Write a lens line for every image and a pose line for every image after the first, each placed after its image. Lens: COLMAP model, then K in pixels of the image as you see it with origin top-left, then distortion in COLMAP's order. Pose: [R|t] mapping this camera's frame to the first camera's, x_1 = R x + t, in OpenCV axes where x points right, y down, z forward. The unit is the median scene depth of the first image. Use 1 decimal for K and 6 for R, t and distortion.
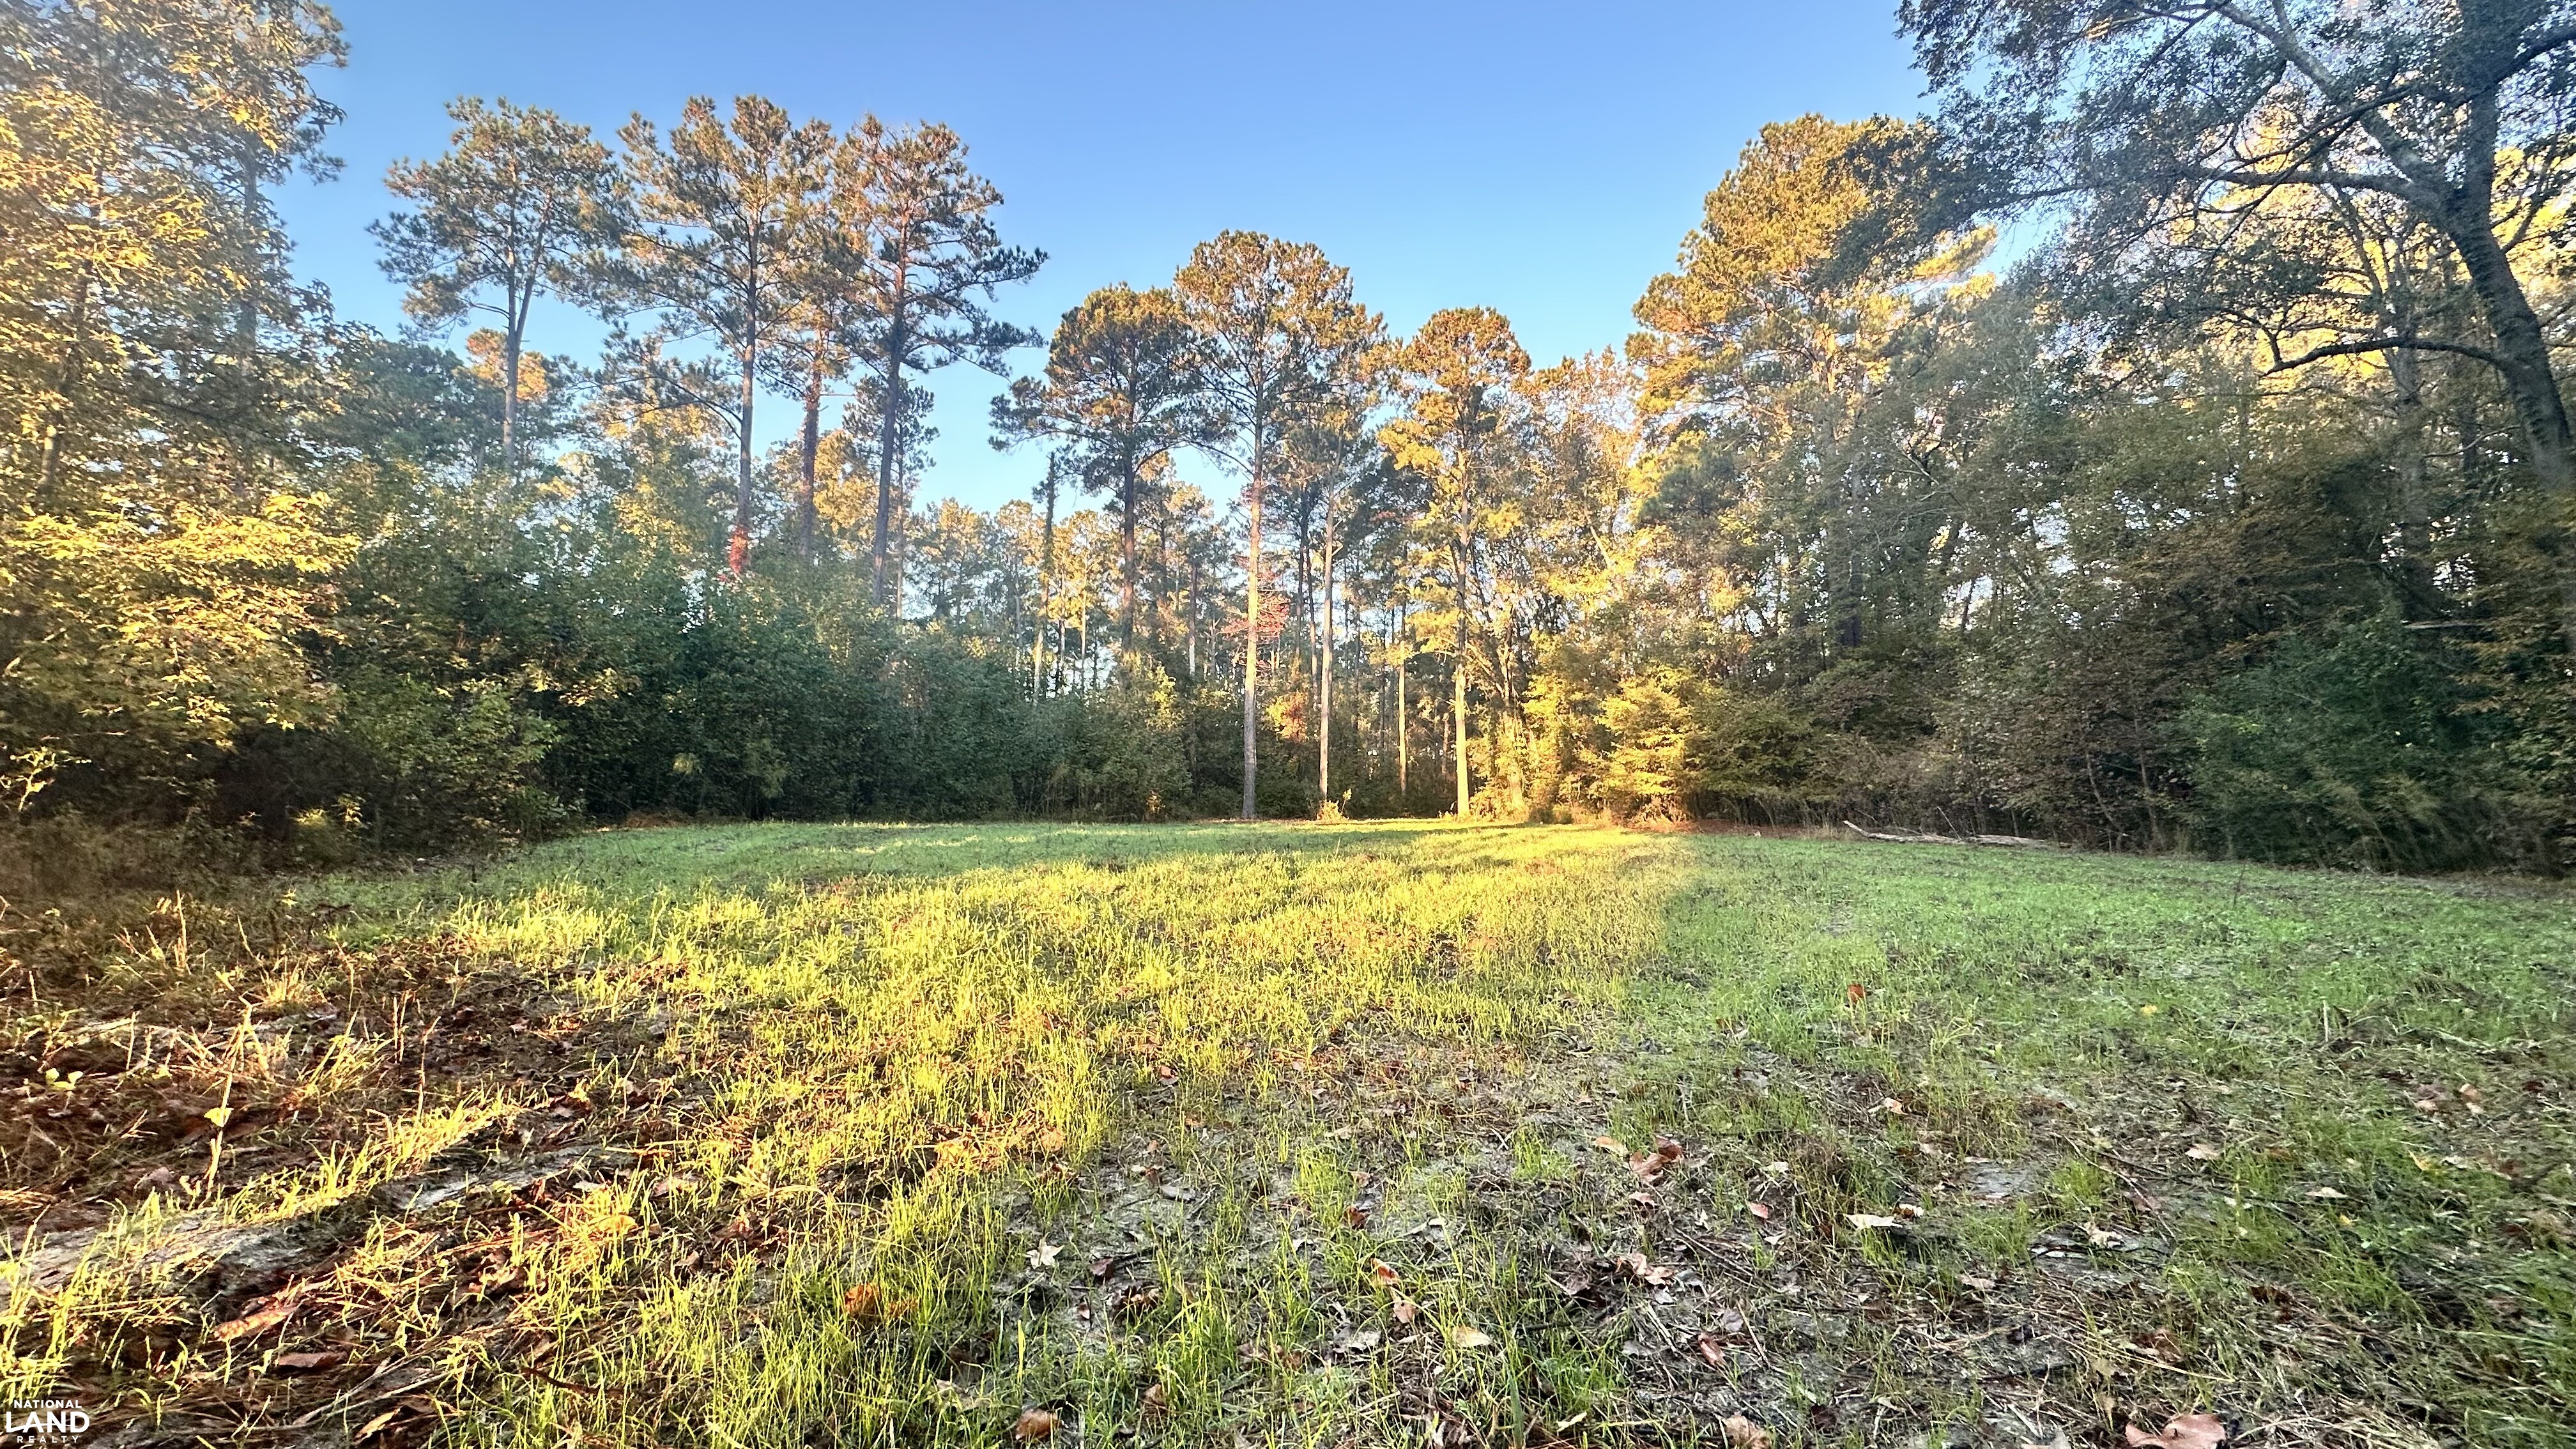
lens RADIAL K [[1025.5, 0, 1287.2], [0, 1025.5, 722.5], [0, 0, 1]] dist [-0.002444, 0.000397]
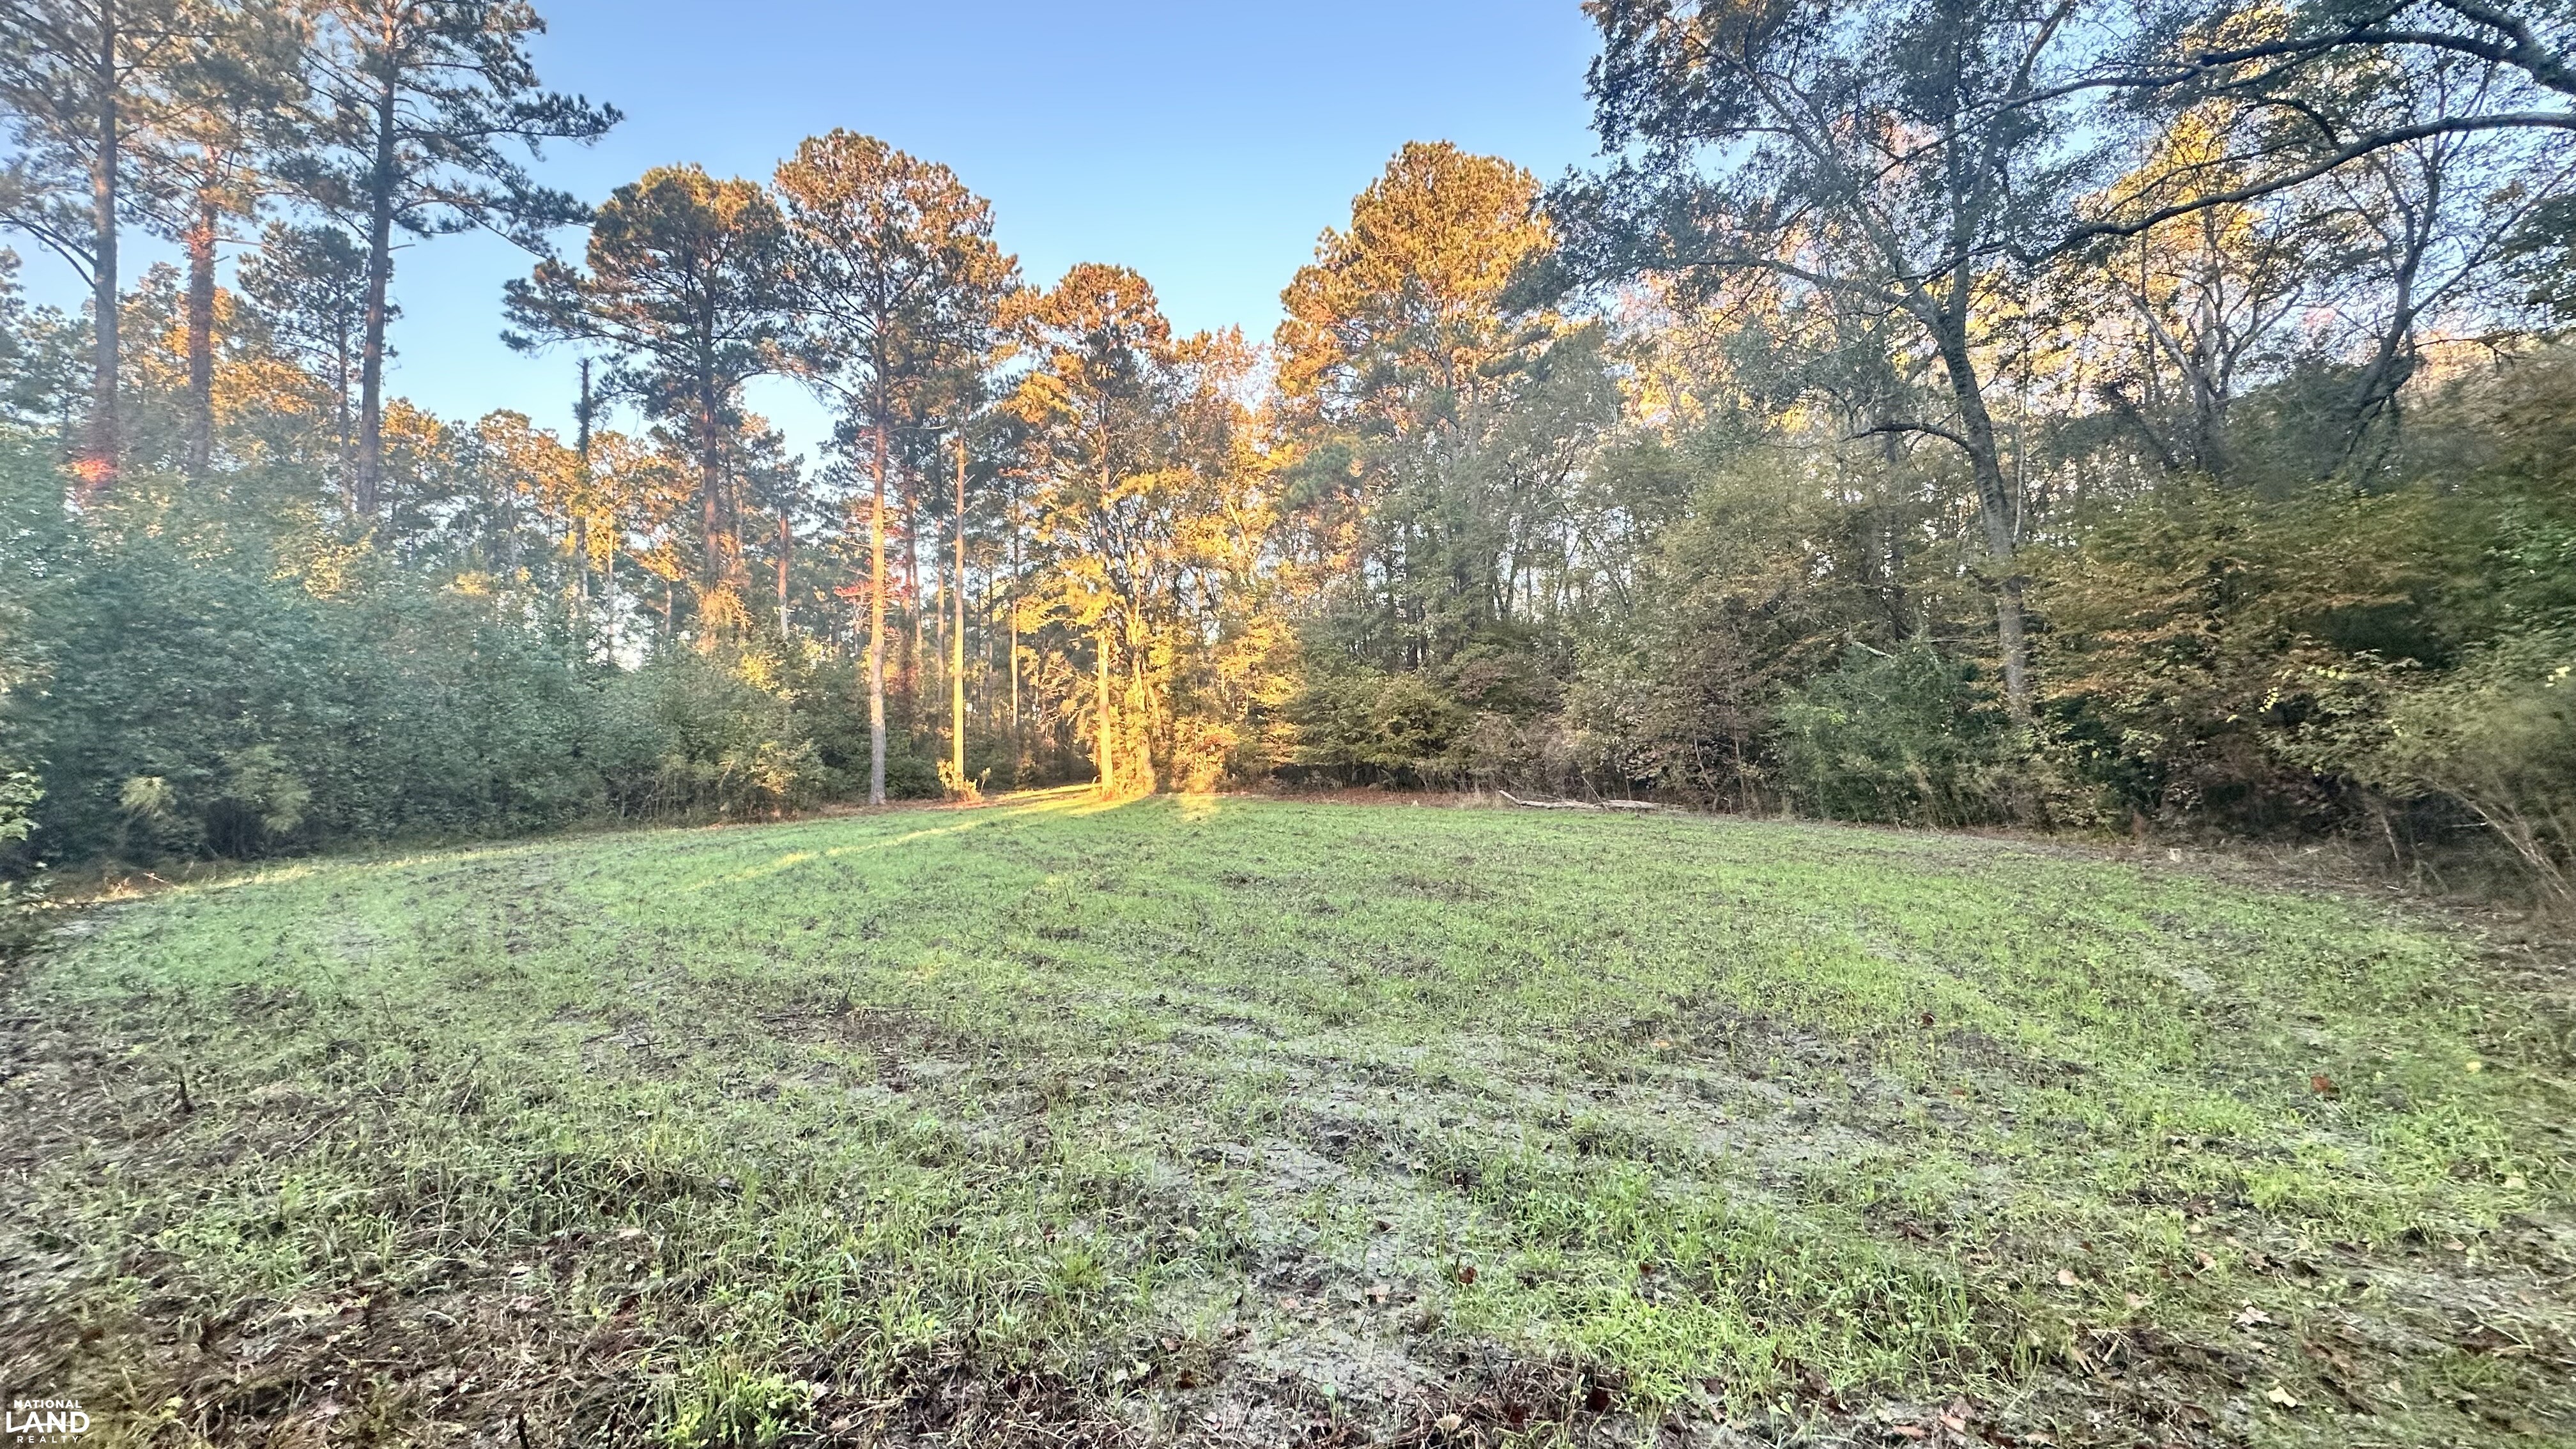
lens RADIAL K [[1025.5, 0, 1287.2], [0, 1025.5, 722.5], [0, 0, 1]] dist [-0.002444, 0.000397]
pose [[0.912639, -0.016049, 0.408451, -0.080386], [-0.000718, 0.999165, 0.040863, -0.015450], [-0.408766, -0.037586, 0.911865, 0.040306]]
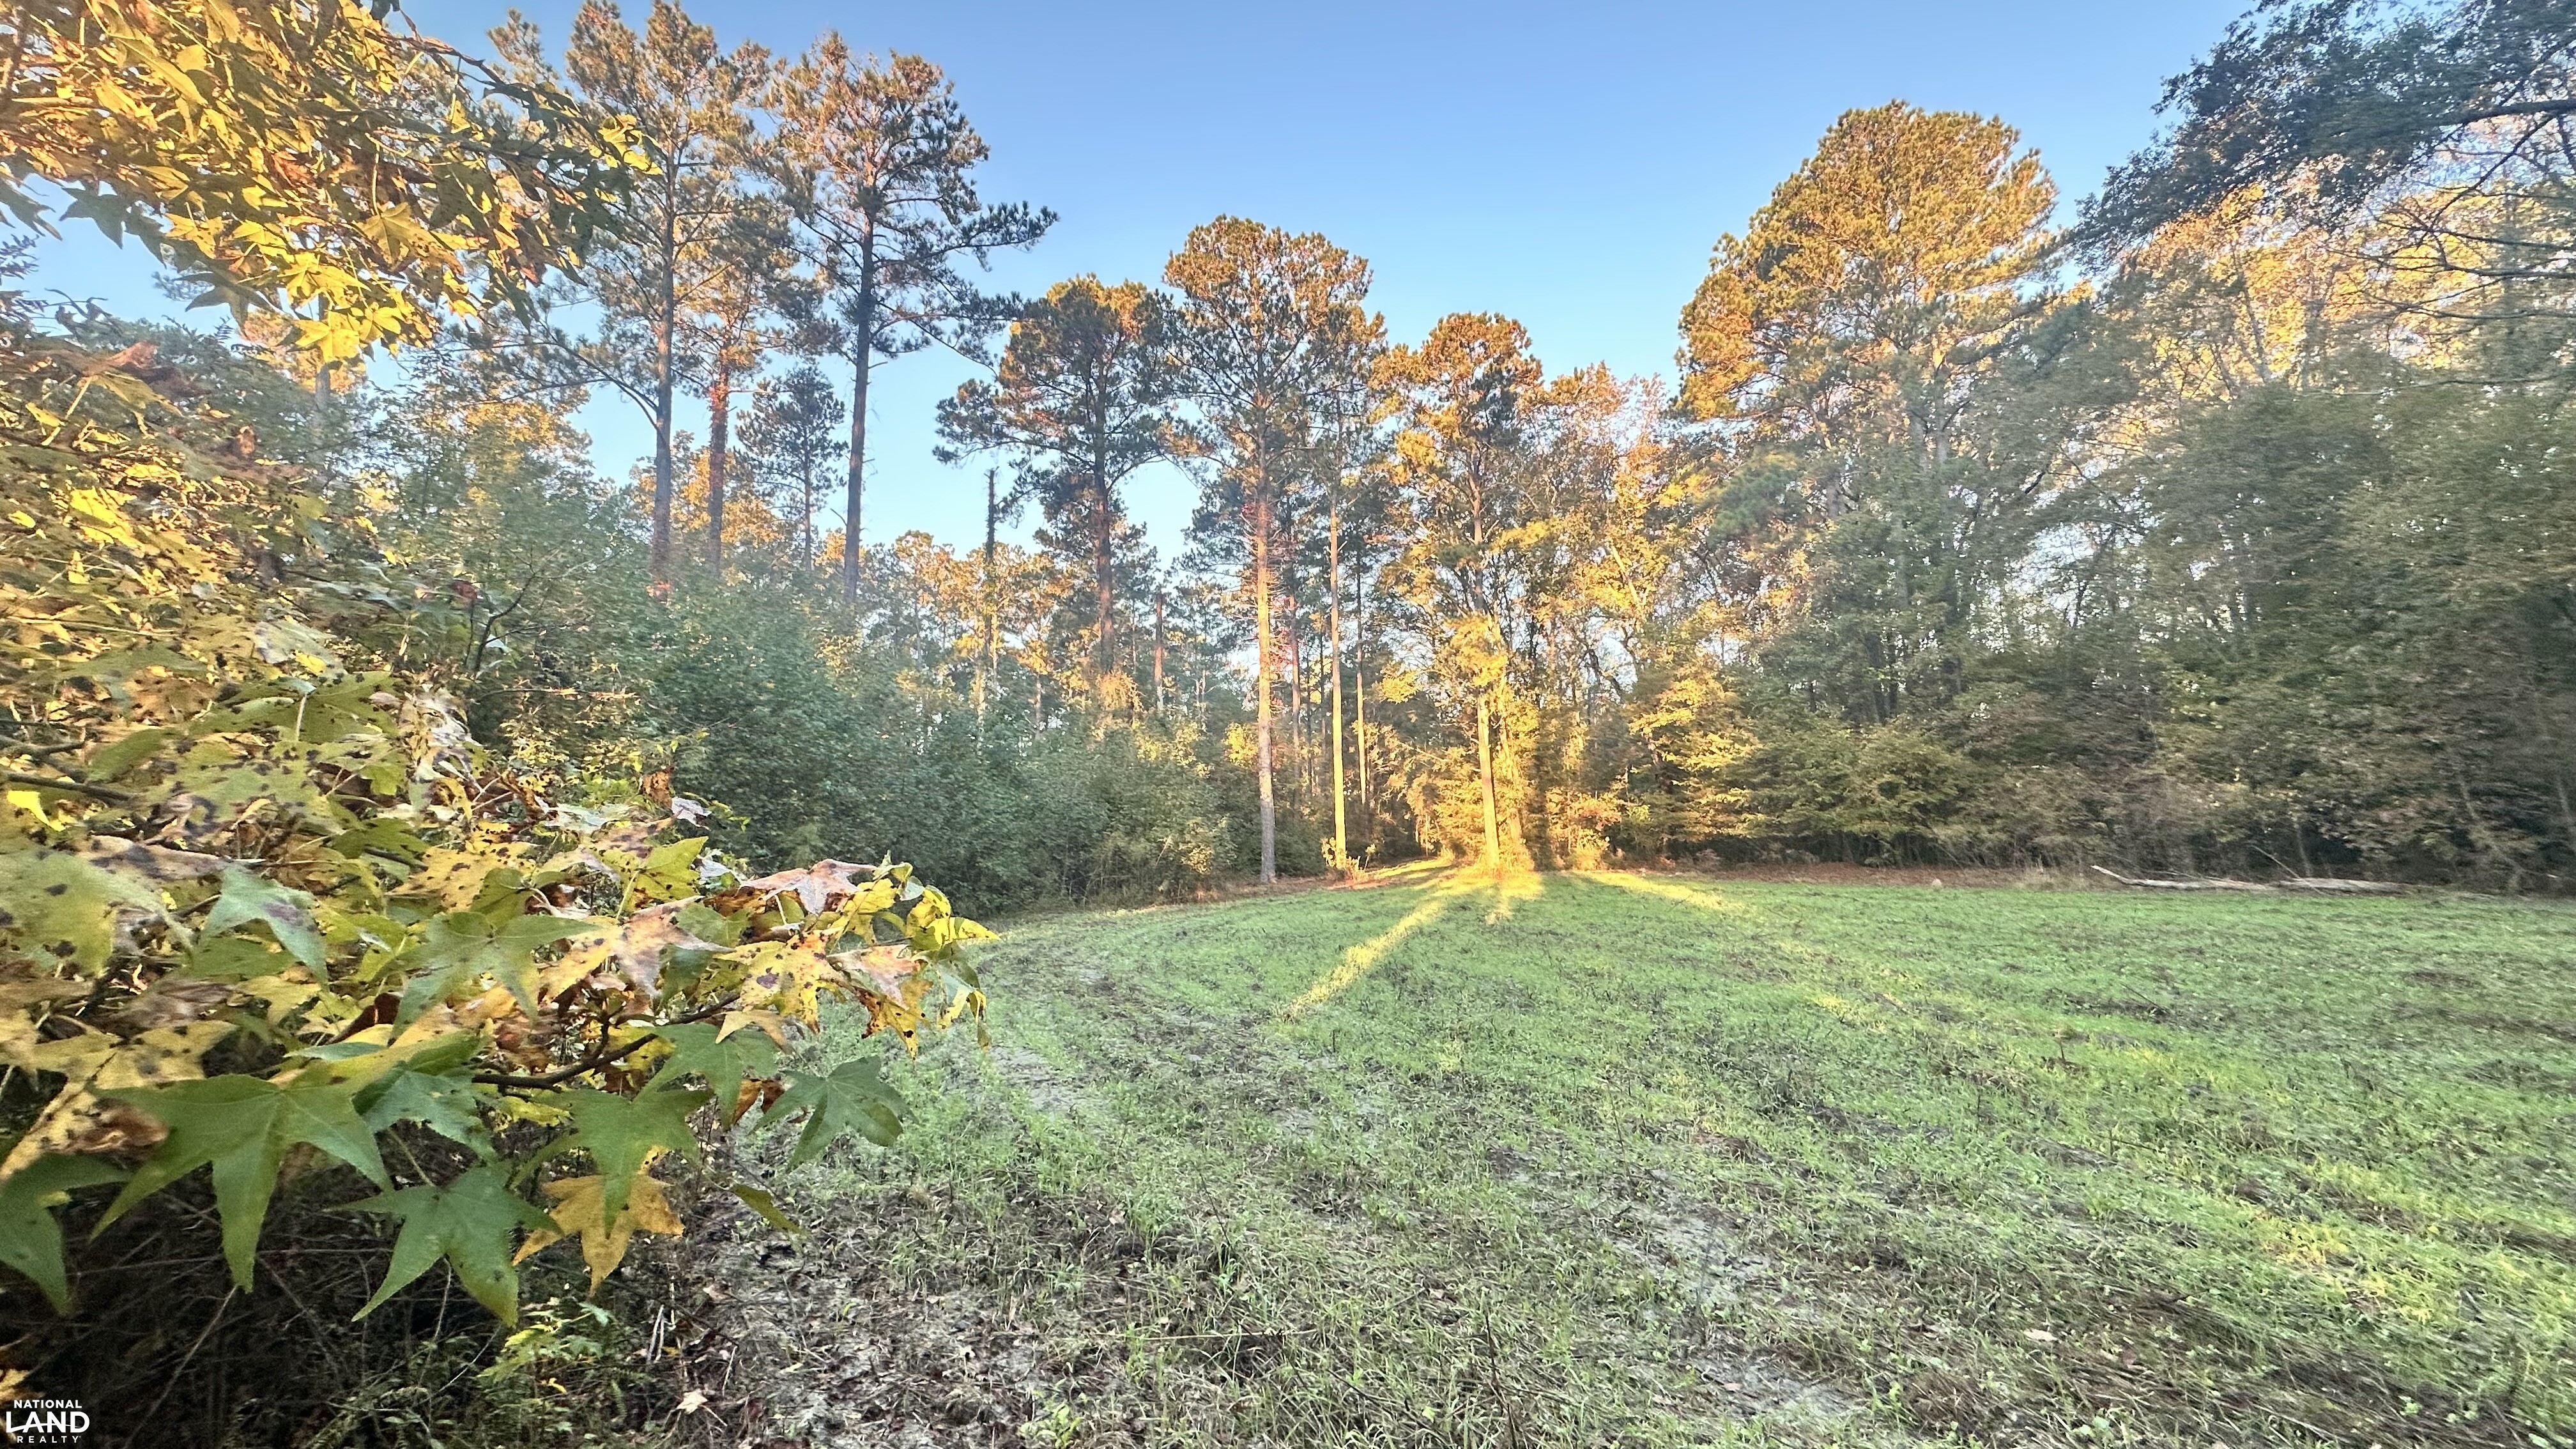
lens RADIAL K [[1025.5, 0, 1287.2], [0, 1025.5, 722.5], [0, 0, 1]] dist [-0.002444, 0.000397]
pose [[0.989337, -0.026794, 0.143158, -0.150904], [0.032482, 0.998767, -0.037541, -0.008886], [-0.141976, 0.041791, 0.988988, 0.144899]]
